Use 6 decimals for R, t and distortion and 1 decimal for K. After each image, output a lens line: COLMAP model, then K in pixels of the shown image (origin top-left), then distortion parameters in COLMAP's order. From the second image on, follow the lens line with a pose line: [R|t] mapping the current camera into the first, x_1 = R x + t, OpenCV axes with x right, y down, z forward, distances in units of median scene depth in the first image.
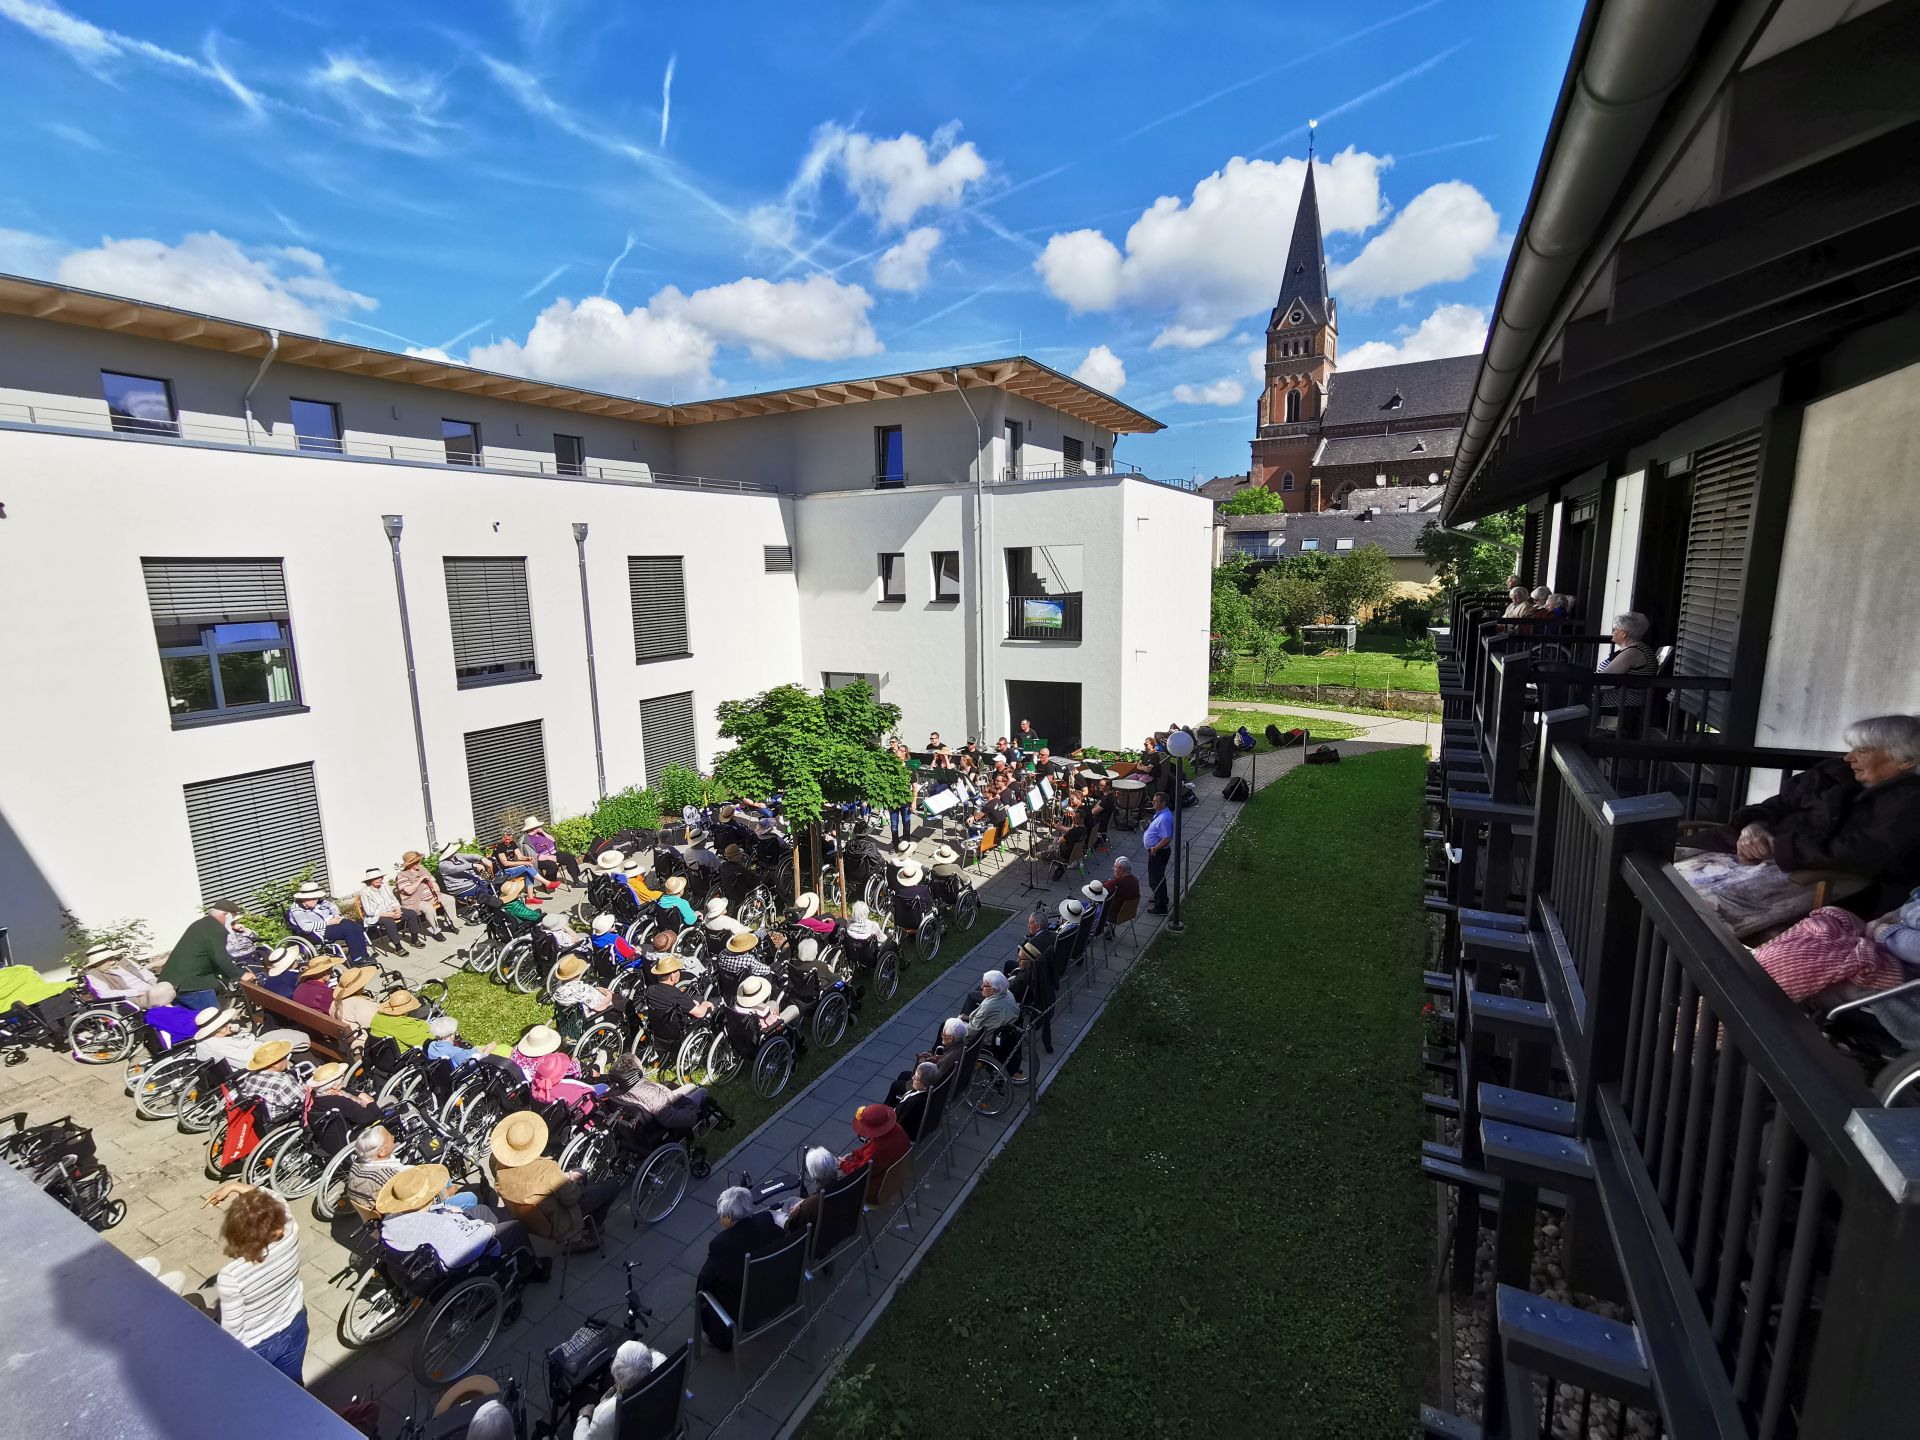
lens RADIAL K [[885.5, 0, 951.5], [0, 885.5, 725.2], [0, 0, 1]] dist [-0.011448, 0.012603]
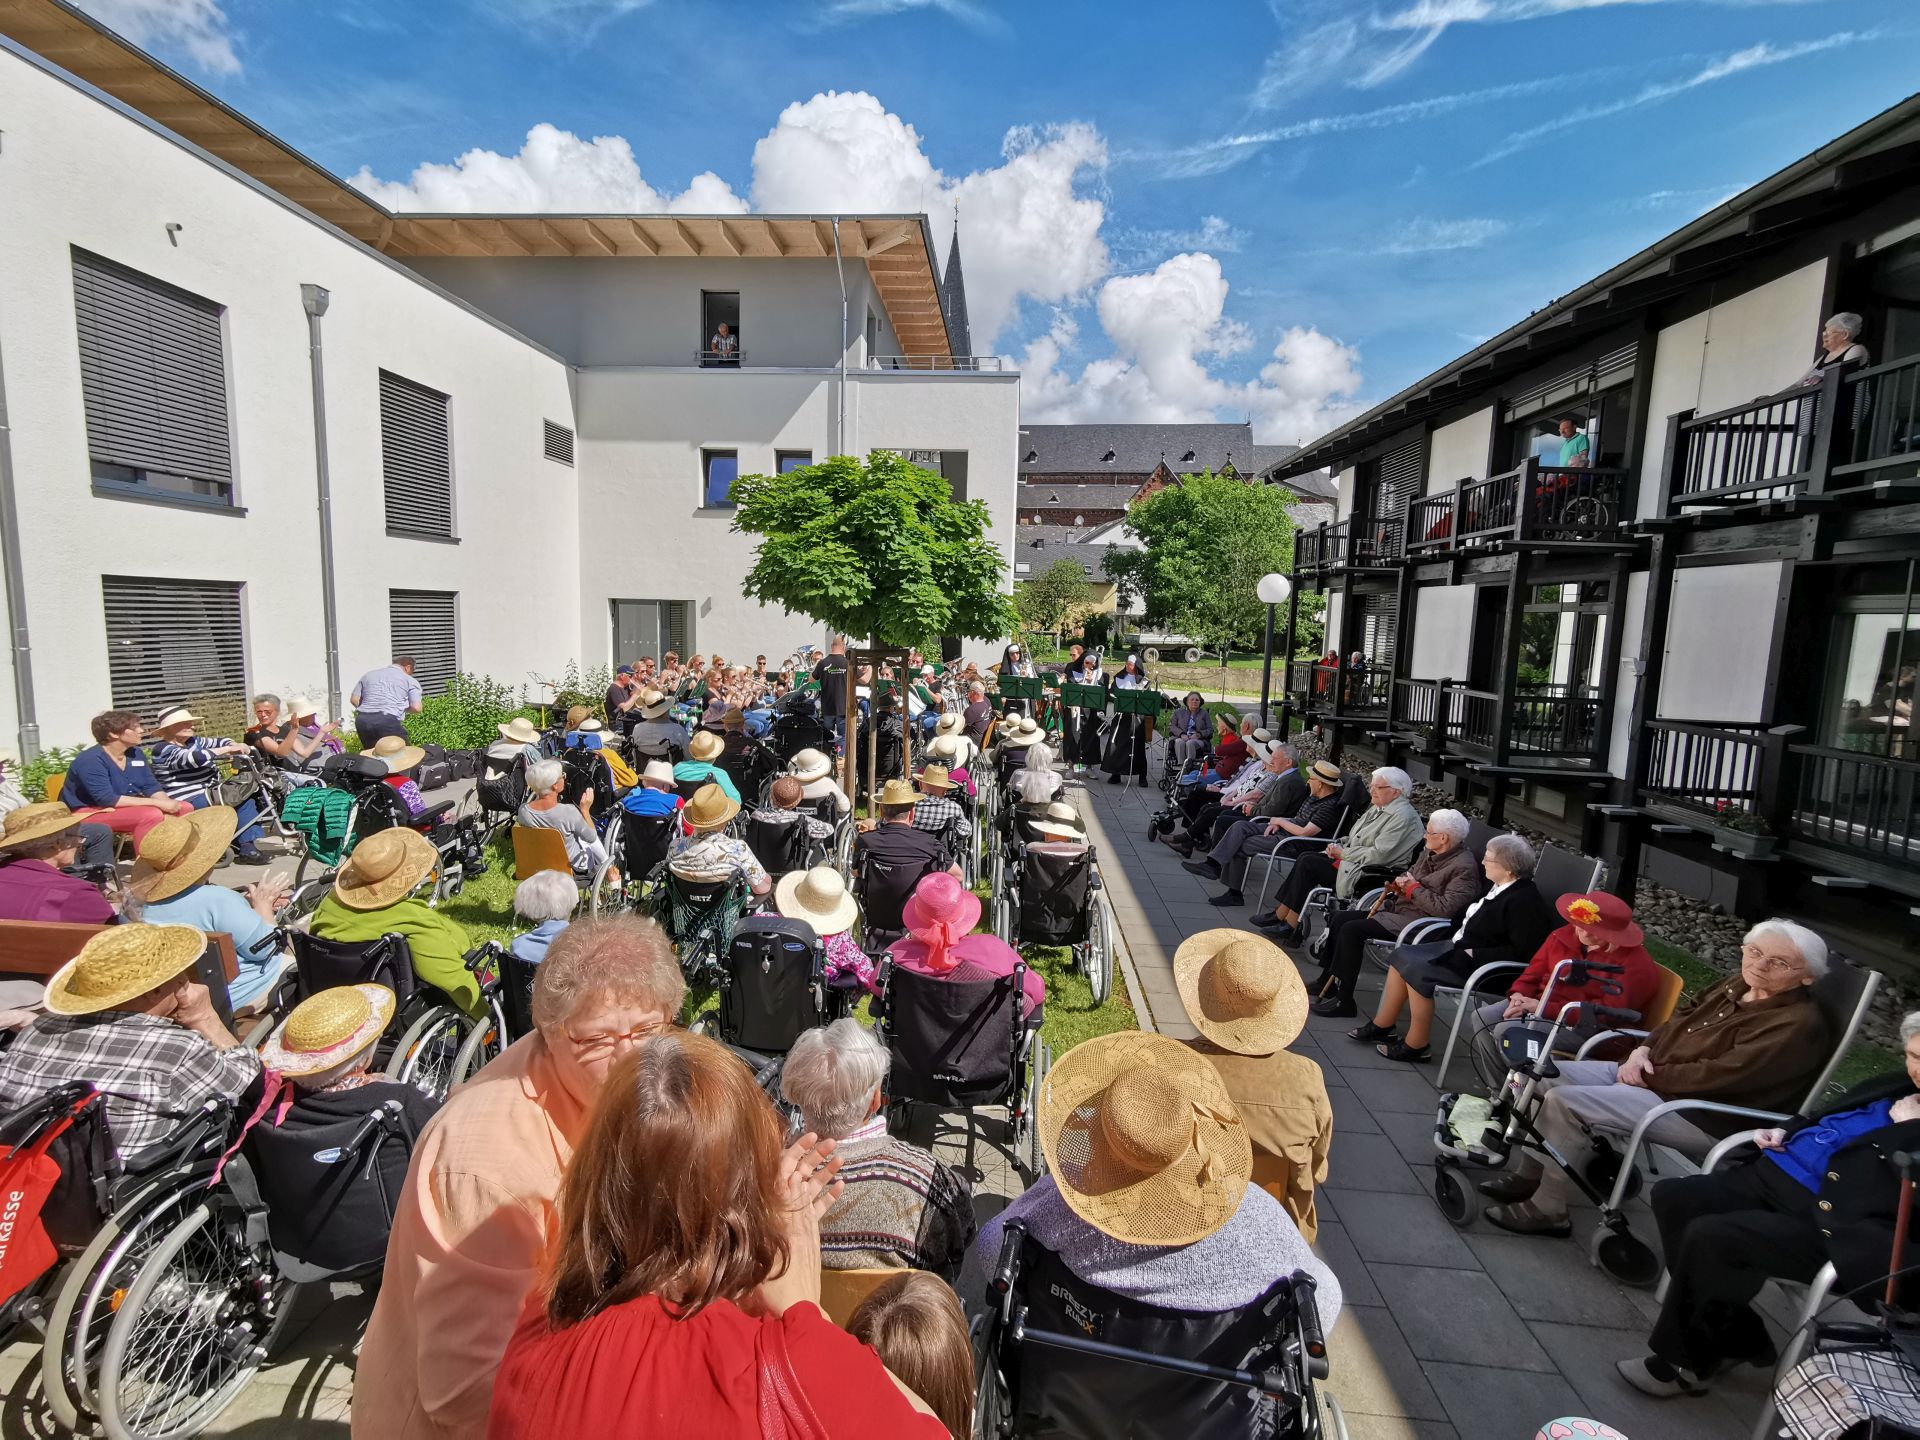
lens RADIAL K [[885.5, 0, 953.9], [0, 885.5, 725.6], [0, 0, 1]] dist [-0.011448, 0.012603]
pose [[0.911855, -0.002922, 0.410501, -0.258339], [0.024761, 0.998545, -0.047894, 0.128221], [-0.409764, 0.053837, 0.910601, 0.243422]]
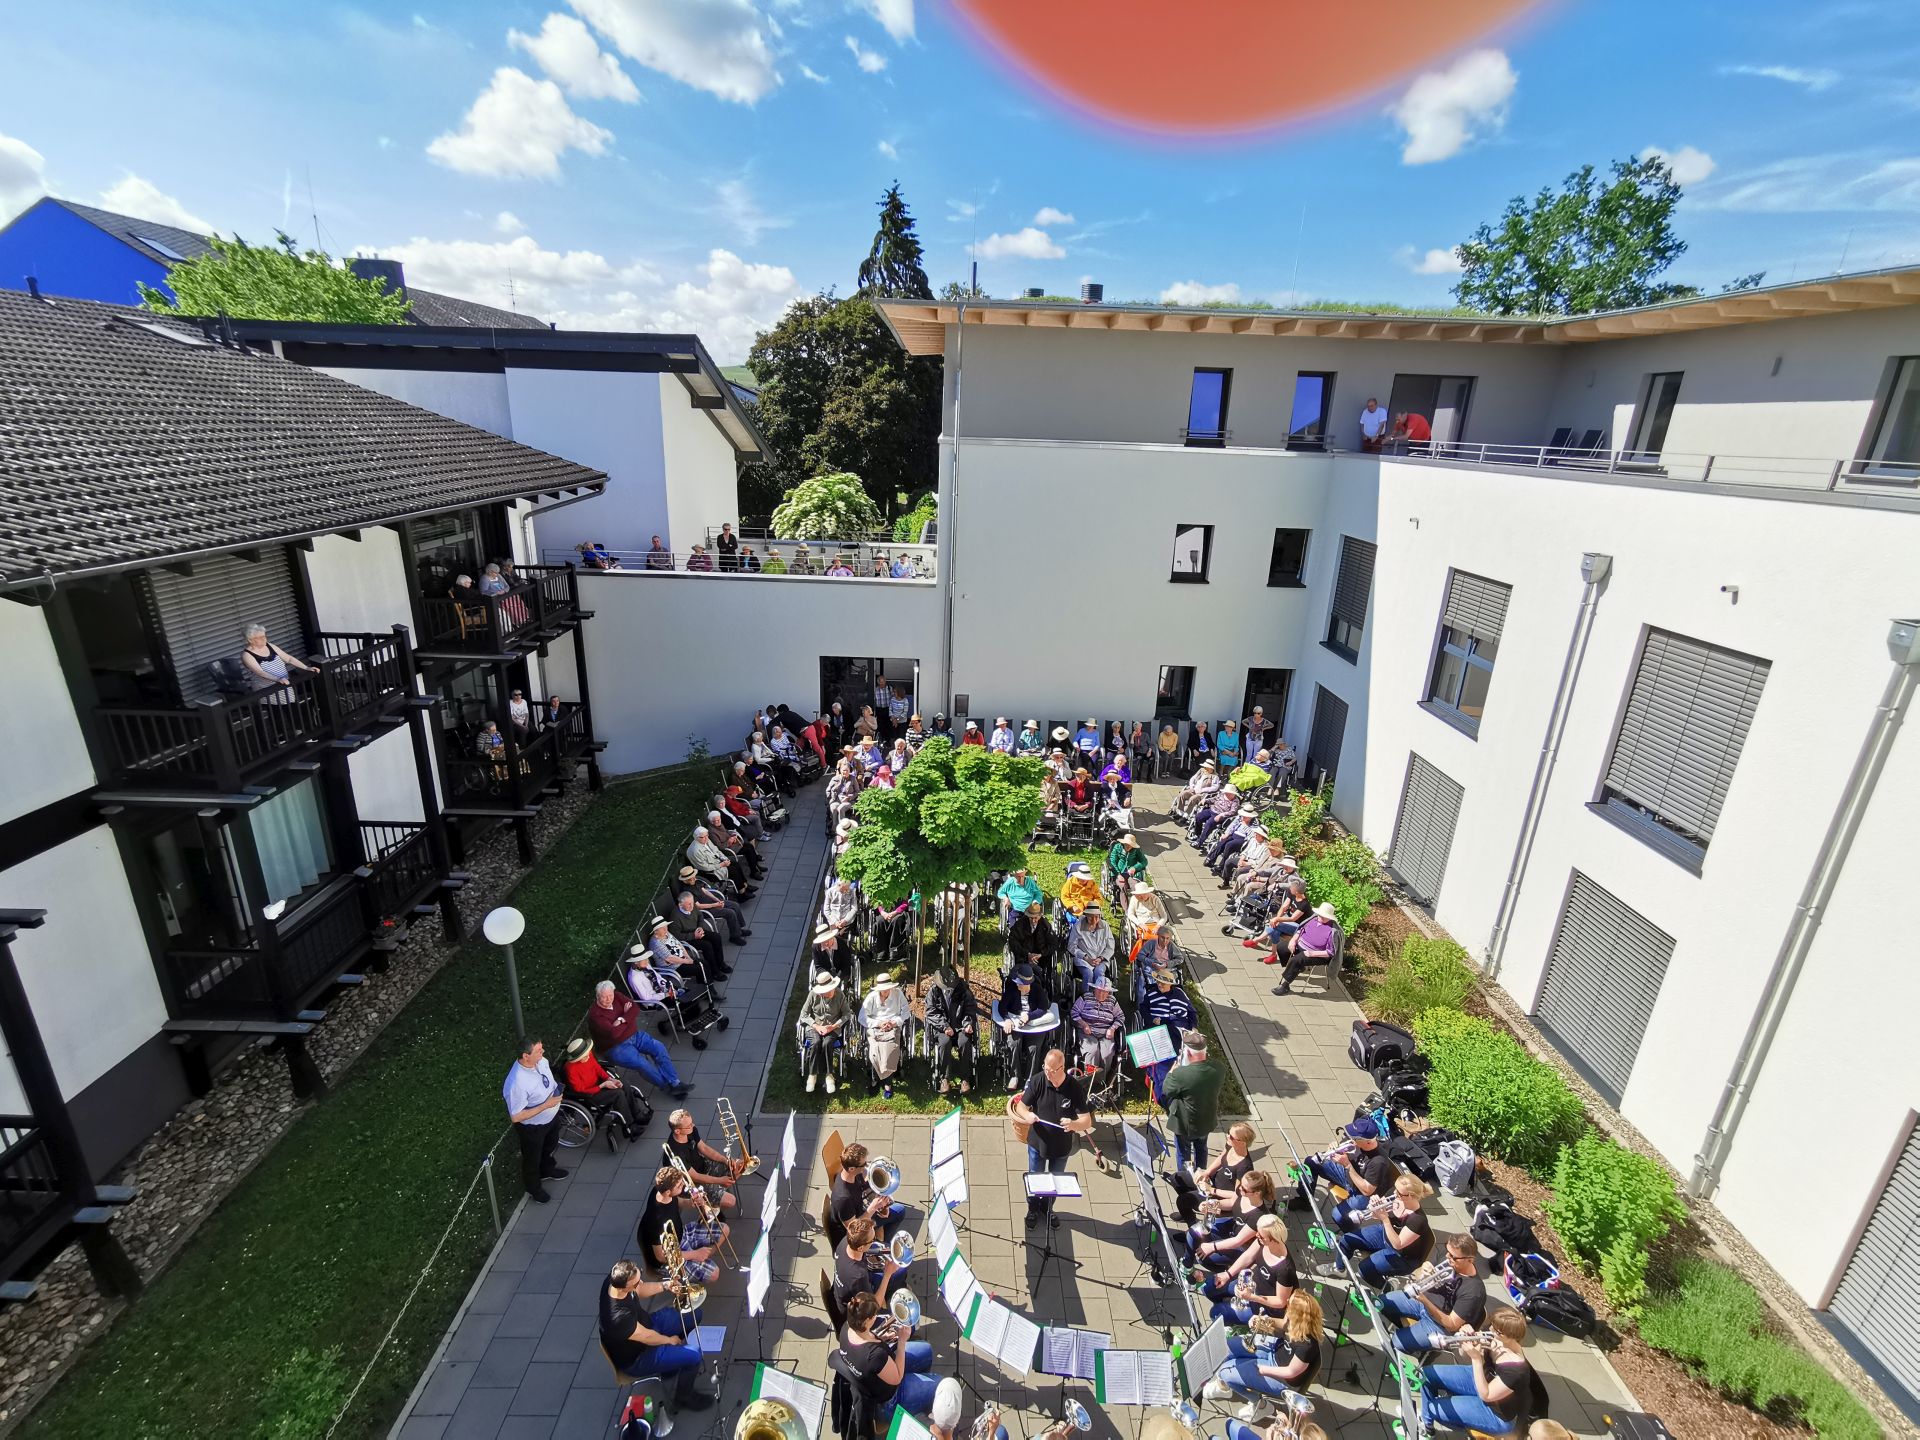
lens RADIAL K [[885.5, 0, 949.6], [0, 885.5, 715.5], [0, 0, 1]] dist [-0.011448, 0.012603]
pose [[-0.880363, 0.142434, -0.452409, 0.161511], [-0.100509, 0.876157, 0.471430, -0.334536], [0.463529, 0.460501, -0.757020, 1.106948]]
